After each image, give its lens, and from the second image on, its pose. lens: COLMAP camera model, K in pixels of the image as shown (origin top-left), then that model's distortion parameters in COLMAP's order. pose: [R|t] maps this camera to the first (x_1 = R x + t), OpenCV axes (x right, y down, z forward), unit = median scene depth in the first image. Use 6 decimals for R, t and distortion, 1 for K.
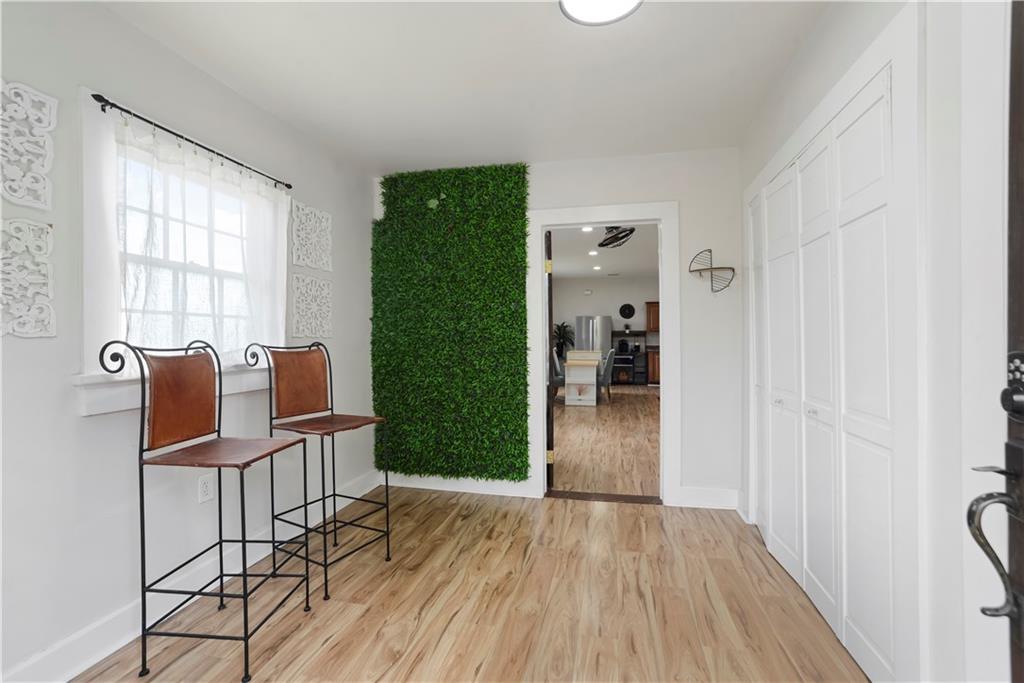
lens RADIAL K [[451.7, 0, 504.3], [0, 451.7, 342.4], [0, 0, 1]] dist [-0.073240, 0.024707]
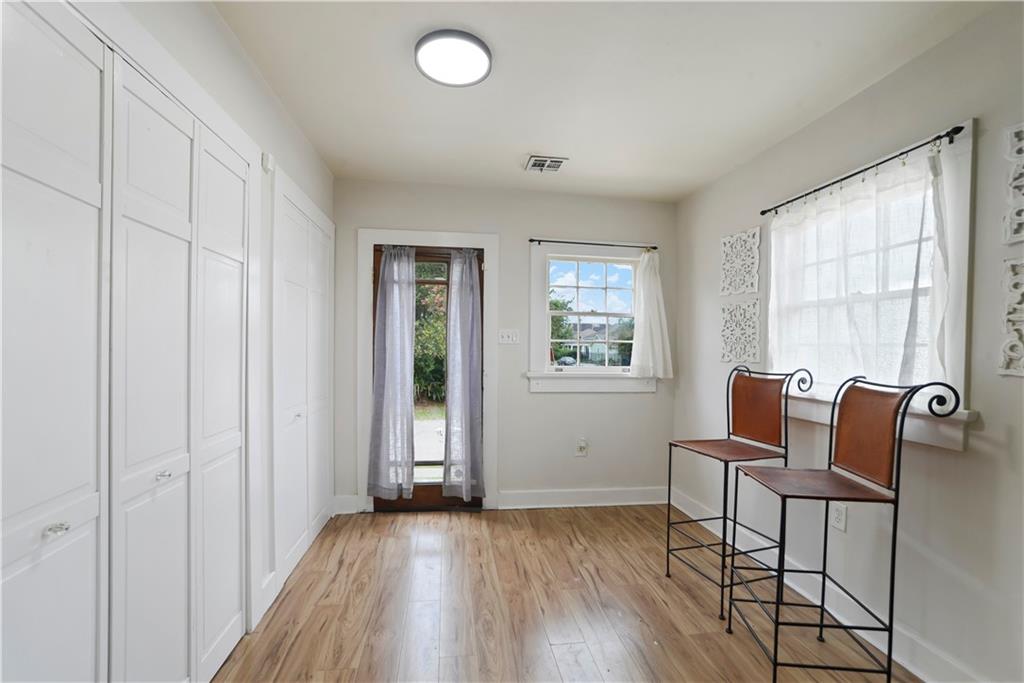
lens RADIAL K [[451.7, 0, 504.3], [0, 451.7, 342.4], [0, 0, 1]] dist [-0.073240, 0.024707]
pose [[-0.935607, -0.013286, -0.352792, 0.480448], [-0.010270, 0.999893, -0.010418, -0.055617], [0.352893, -0.006124, -0.935644, 1.984884]]
